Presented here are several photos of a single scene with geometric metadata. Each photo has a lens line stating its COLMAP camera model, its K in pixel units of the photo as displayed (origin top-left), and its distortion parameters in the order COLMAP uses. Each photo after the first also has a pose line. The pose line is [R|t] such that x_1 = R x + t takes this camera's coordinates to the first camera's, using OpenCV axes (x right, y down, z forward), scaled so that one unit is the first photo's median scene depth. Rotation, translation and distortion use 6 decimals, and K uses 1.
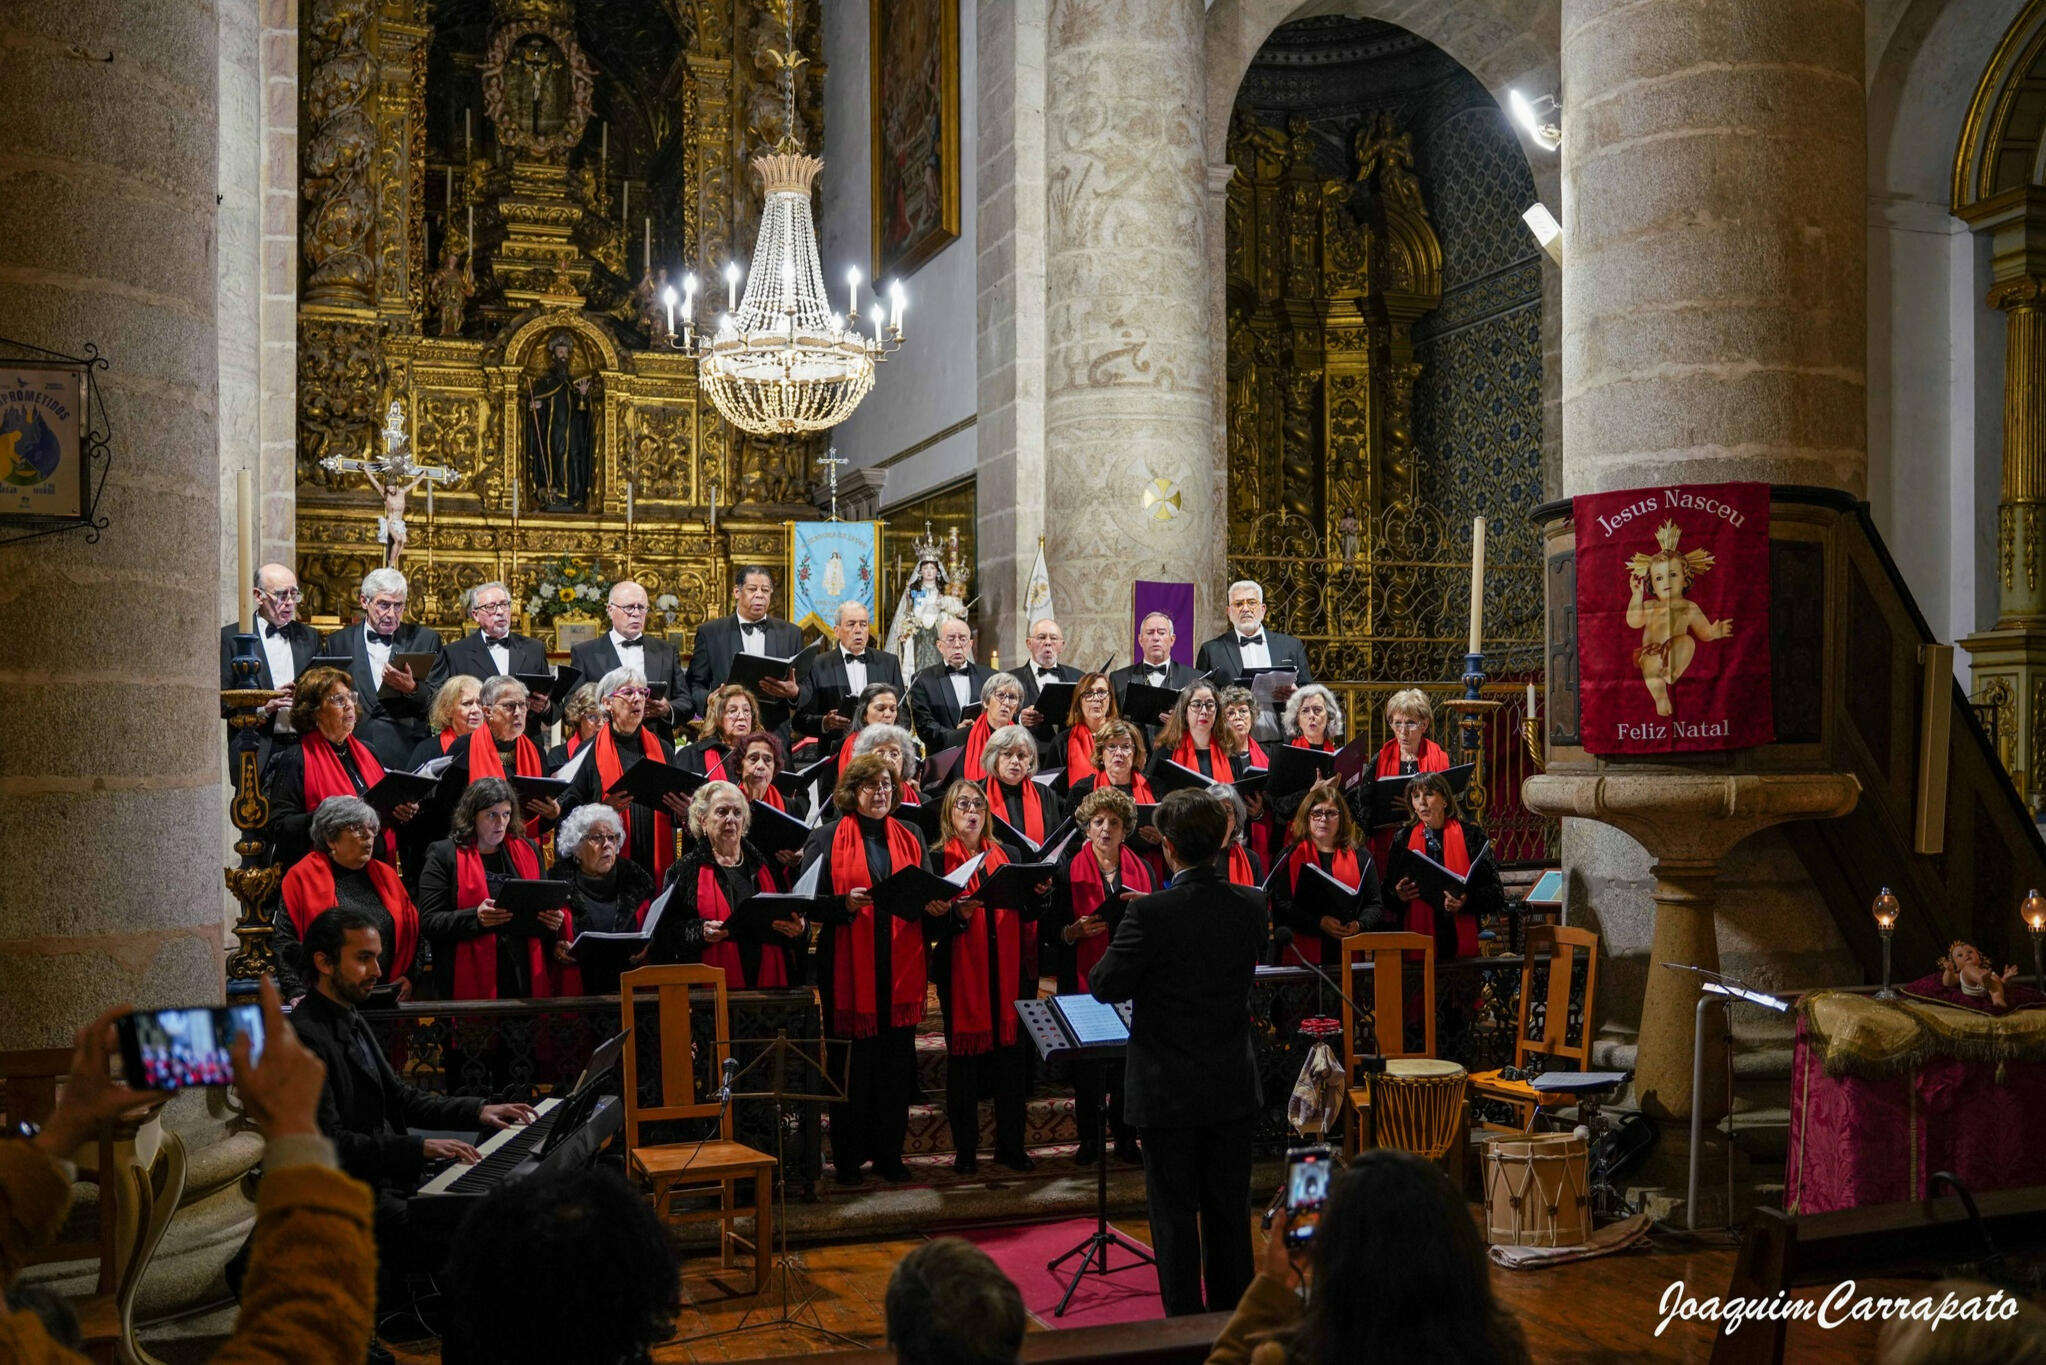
lens RADIAL K [[1908.5, 0, 1021.0], [0, 1908.5, 766.1], [0, 0, 1]] dist [-0.127680, 0.124085]
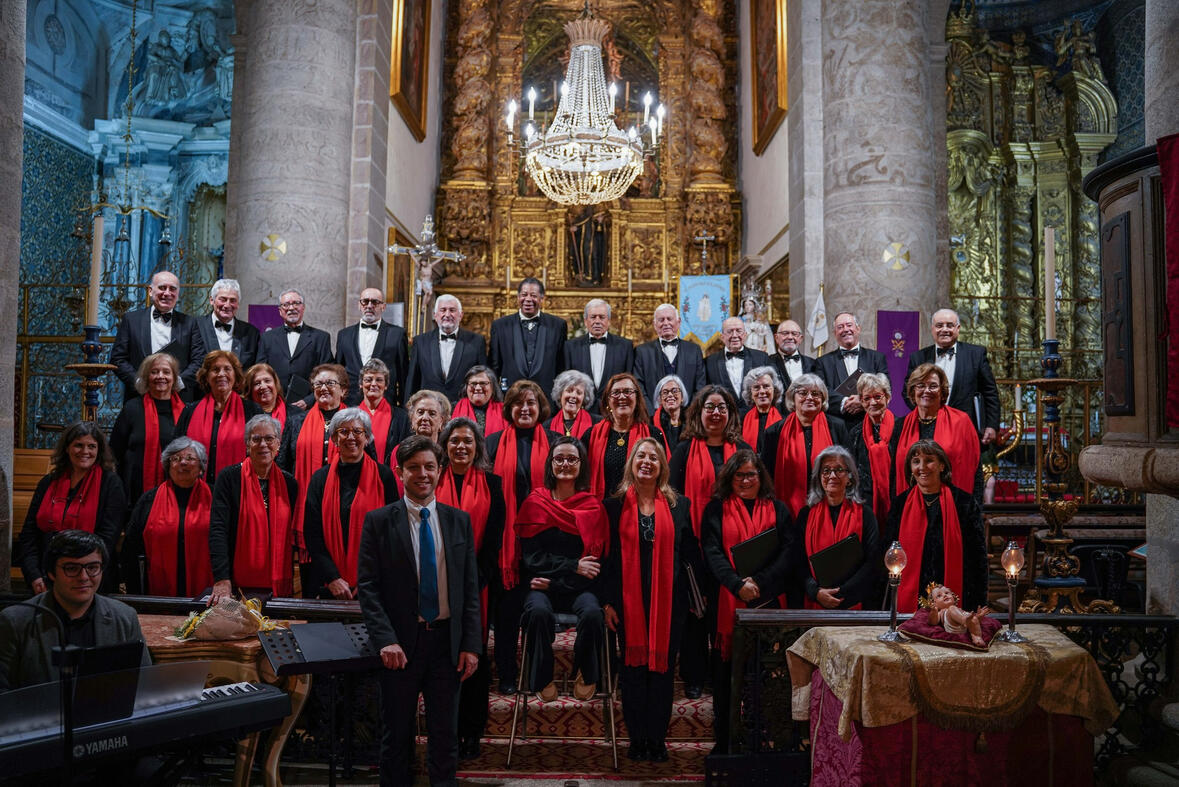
lens RADIAL K [[932.0, 0, 589.5], [0, 932.0, 393.5], [0, 0, 1]] dist [-0.220032, 0.197342]
pose [[0.935808, 0.005457, -0.352467, 0.098910], [-0.020056, 0.999085, -0.037780, 0.000251], [0.351938, 0.042424, 0.935061, 0.243890]]
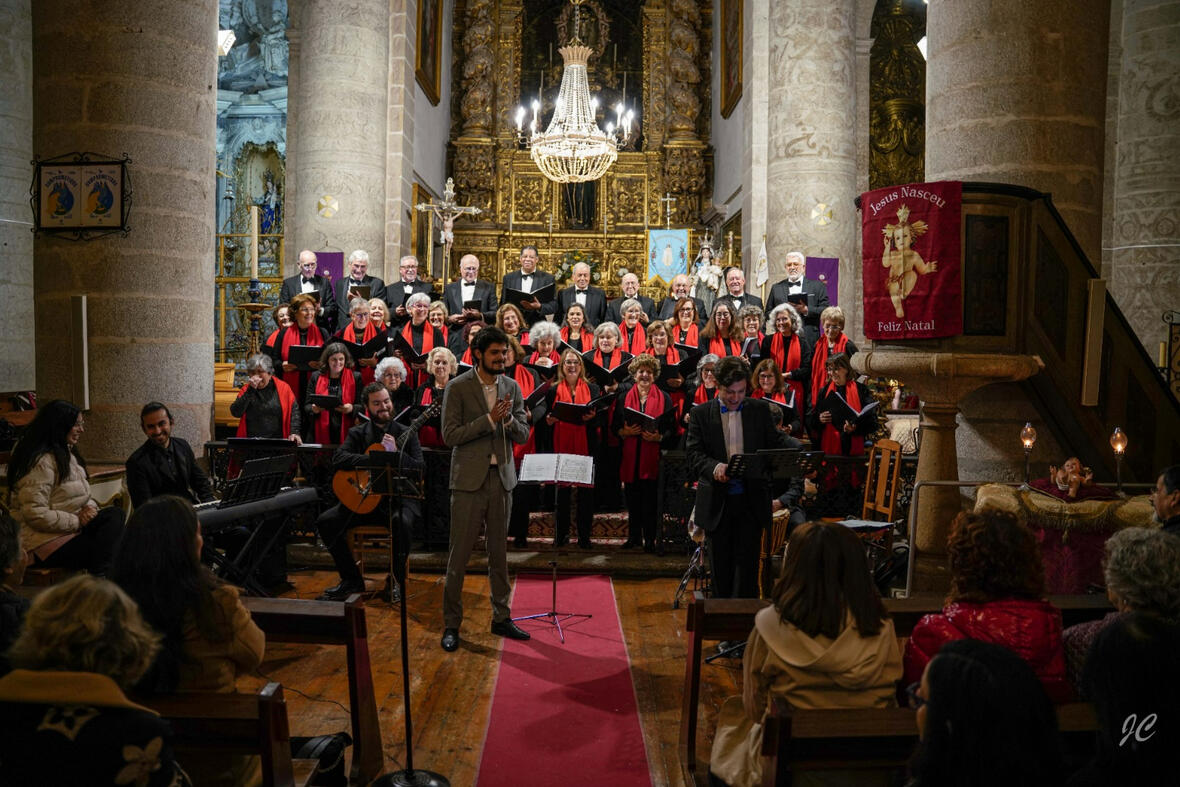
lens RADIAL K [[932.8, 0, 590.0], [0, 932.8, 393.5], [0, 0, 1]] dist [-0.220032, 0.197342]
pose [[0.938020, 0.034419, -0.344868, 0.175459], [-0.022165, 0.998977, 0.039413, 0.007762], [0.345871, -0.029326, 0.937823, 0.055987]]
